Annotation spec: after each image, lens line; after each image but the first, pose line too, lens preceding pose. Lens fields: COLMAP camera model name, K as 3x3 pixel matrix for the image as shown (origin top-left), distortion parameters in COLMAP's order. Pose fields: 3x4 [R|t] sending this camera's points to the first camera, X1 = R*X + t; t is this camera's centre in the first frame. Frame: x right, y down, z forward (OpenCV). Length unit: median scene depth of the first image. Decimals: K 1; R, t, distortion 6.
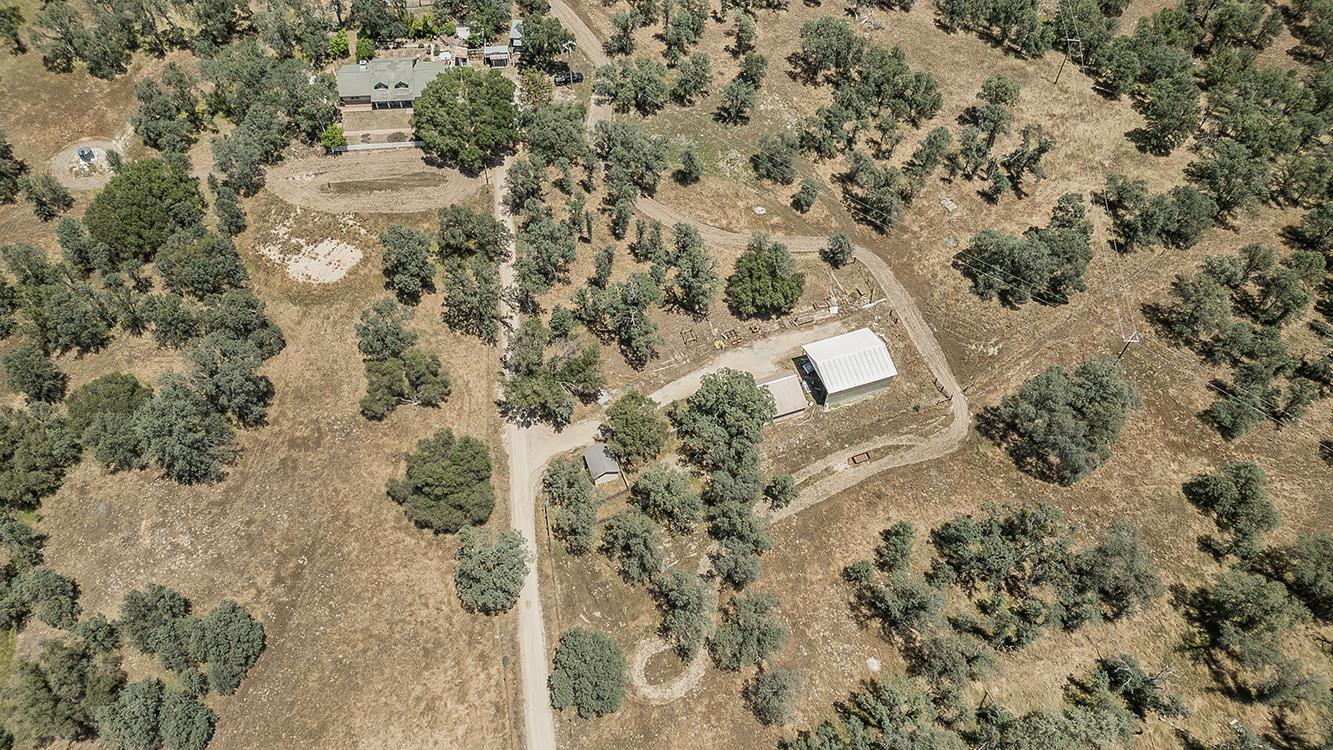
lens RADIAL K [[930.2, 0, 668.6], [0, 930.2, 370.7], [0, 0, 1]] dist [0.076775, -0.033457]
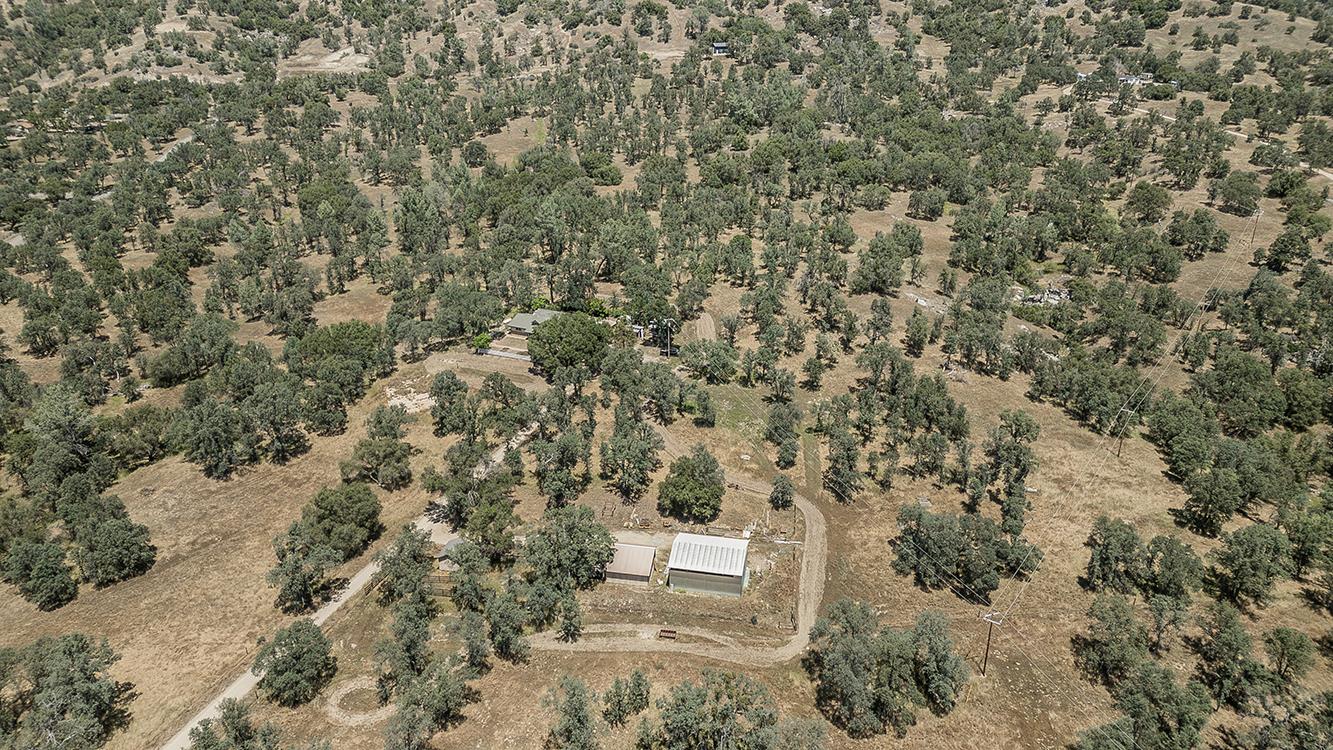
lens RADIAL K [[930.2, 0, 667.2], [0, 930.2, 370.7], [0, 0, 1]] dist [0.076775, -0.033457]
pose [[0.859429, 0.184895, -0.476650, 0.557657], [-0.399366, 0.824876, -0.400108, 0.231465], [0.319199, 0.534222, 0.782763, 0.073990]]
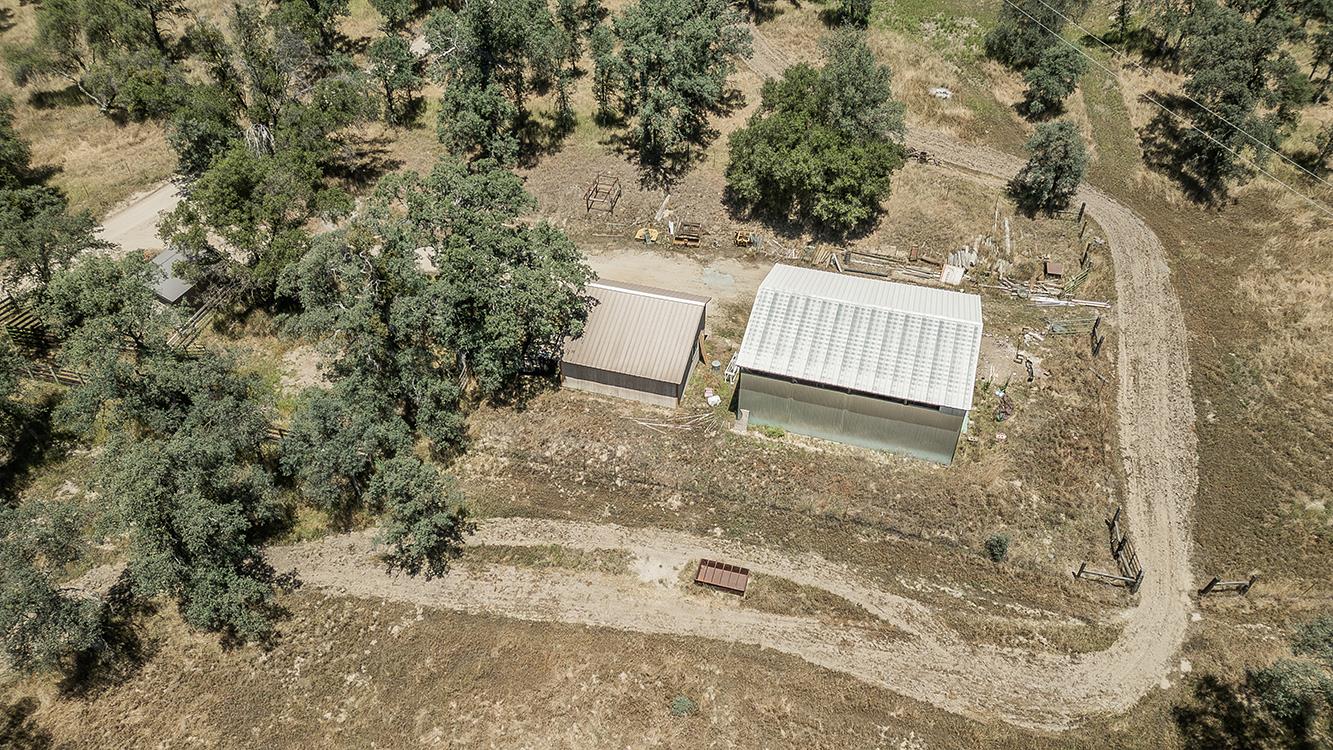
lens RADIAL K [[930.2, 0, 670.2], [0, 930.2, 377.2], [0, 0, 1]] dist [0.076775, -0.033457]
pose [[0.803190, 0.374785, -0.463057, 0.279460], [-0.467210, 0.878550, -0.099321, 0.065997], [0.369595, 0.296119, 0.880746, 0.625005]]
